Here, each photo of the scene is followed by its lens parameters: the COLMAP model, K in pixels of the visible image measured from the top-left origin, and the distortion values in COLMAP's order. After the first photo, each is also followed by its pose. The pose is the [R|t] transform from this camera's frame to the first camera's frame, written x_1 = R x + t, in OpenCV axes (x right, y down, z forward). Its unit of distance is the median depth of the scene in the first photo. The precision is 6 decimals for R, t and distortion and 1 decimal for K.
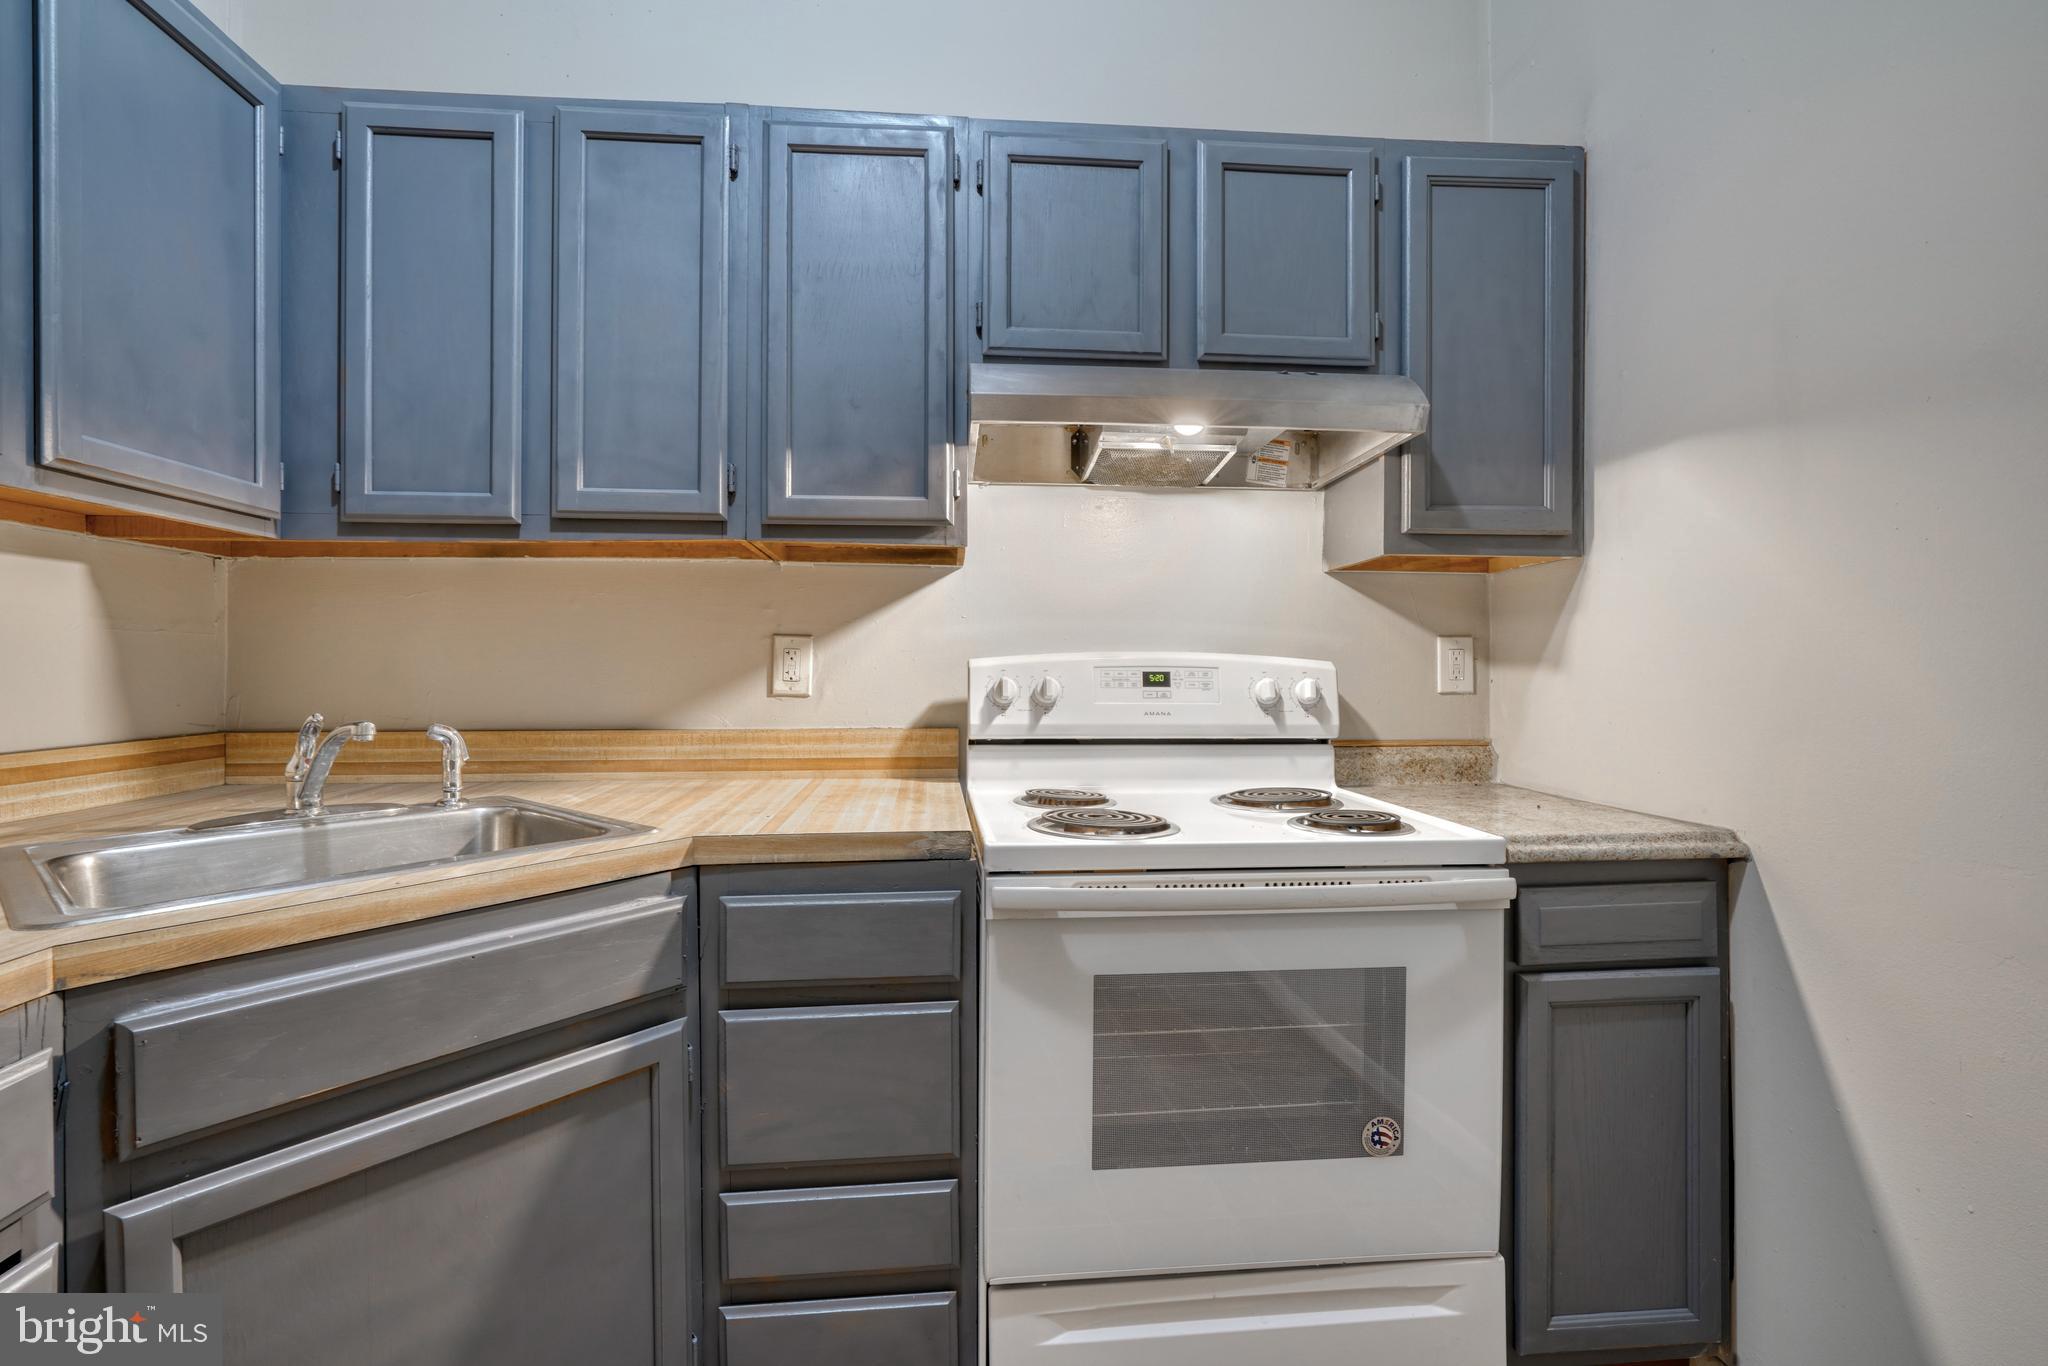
lens RADIAL K [[921.6, 0, 1014.3], [0, 921.6, 678.5], [0, 0, 1]] dist [-0.013552, 0.006666]
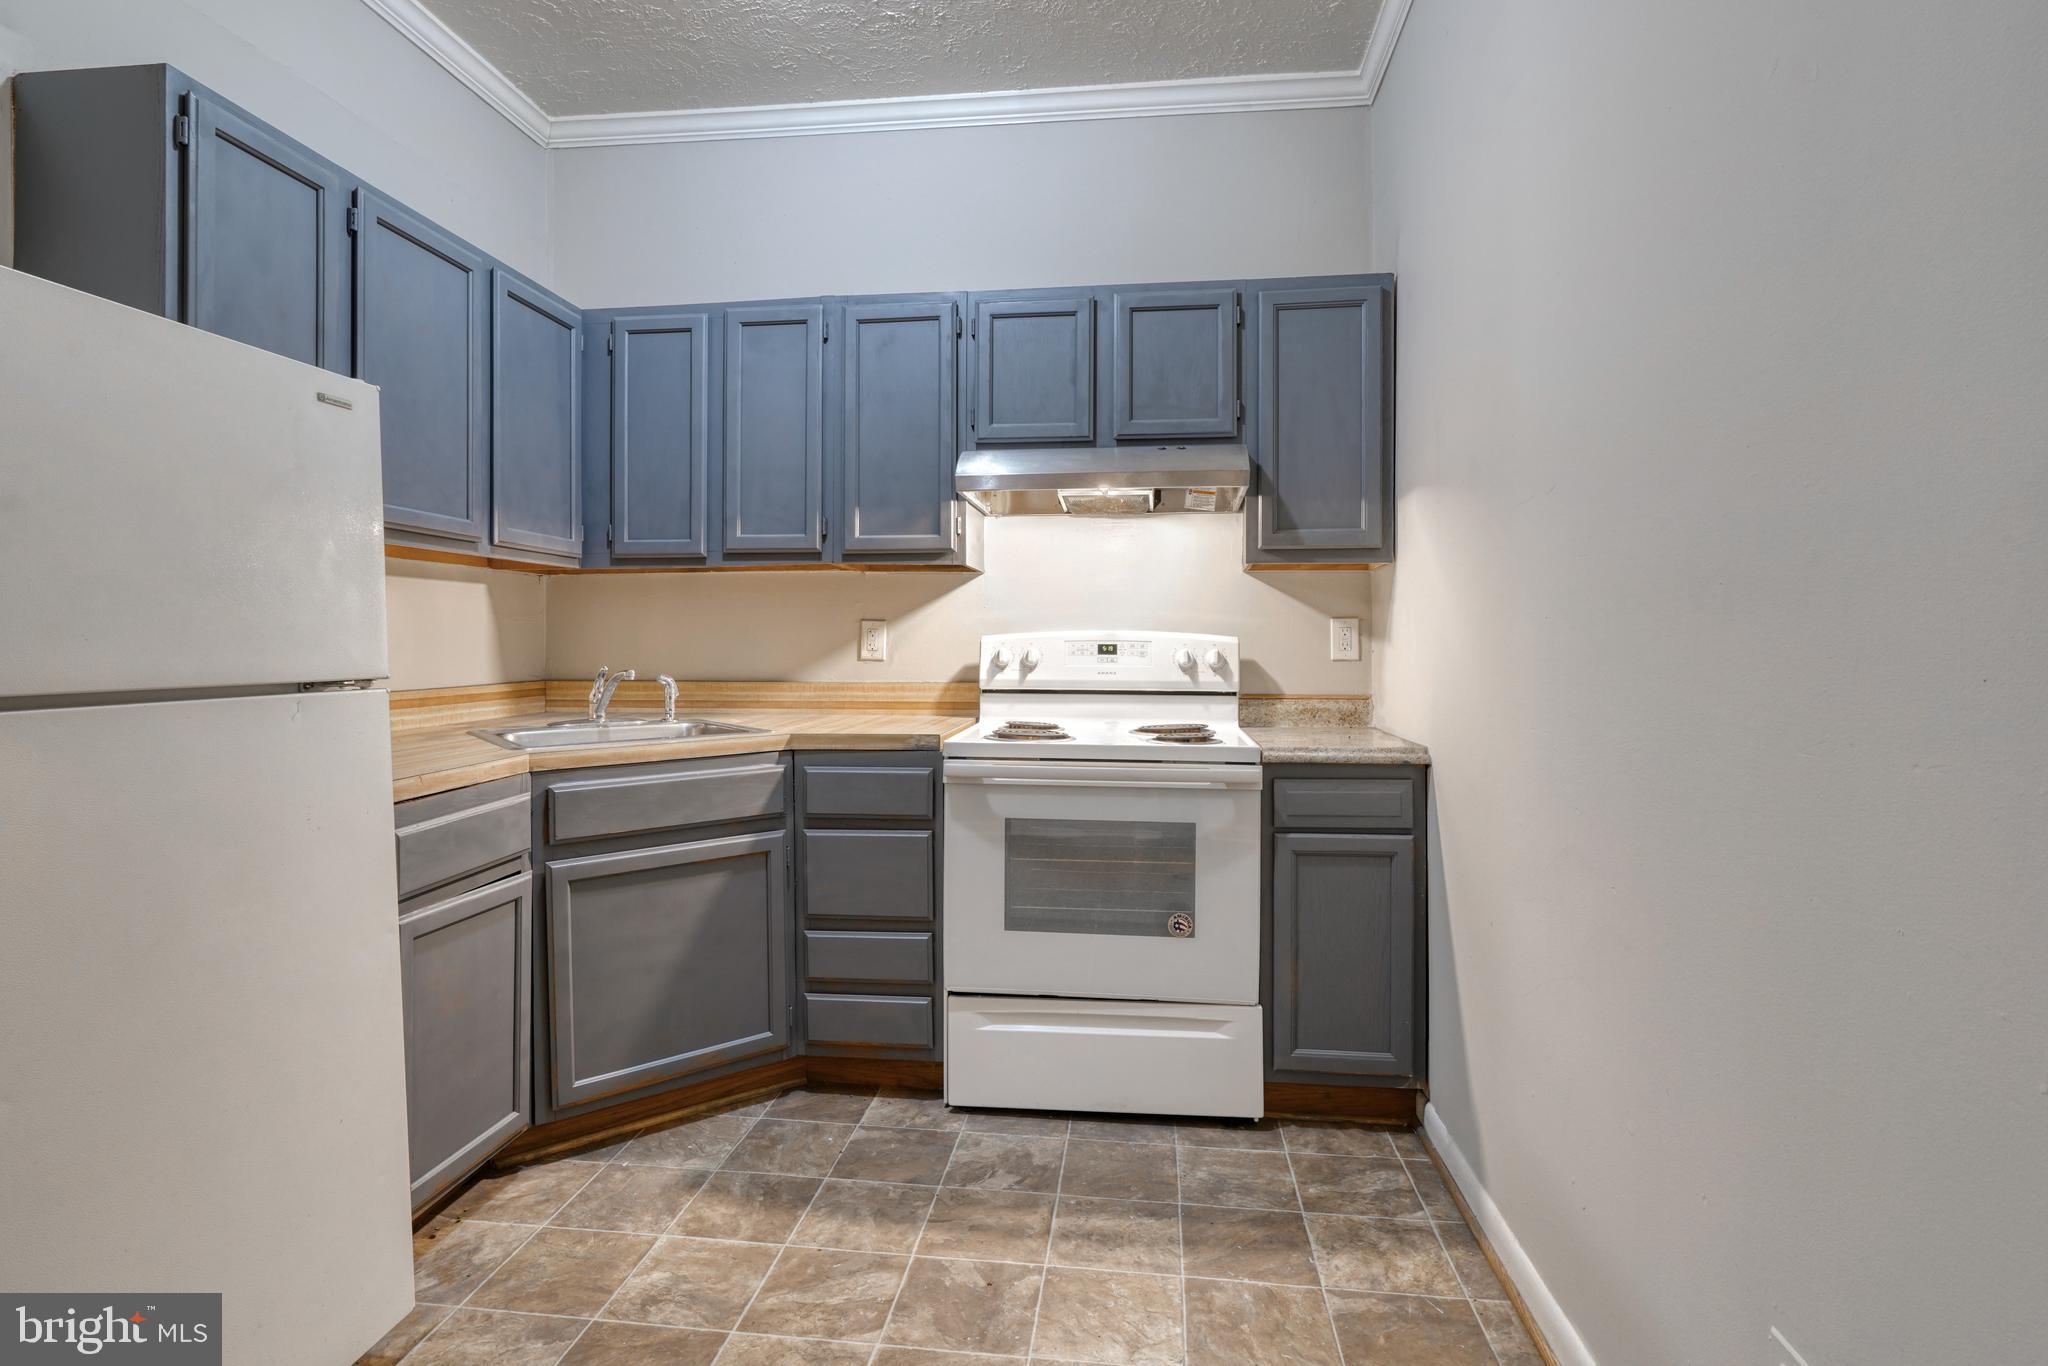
lens RADIAL K [[1030.0, 0, 1017.4], [0, 1030.0, 658.7], [0, 0, 1]] dist [-0.009894, 0.001483]
pose [[0.977041, 0.002574, -0.213034, 0.415591], [-0.001617, 0.999988, 0.004664, 0.009376], [0.213043, -0.004213, 0.977034, -0.713087]]
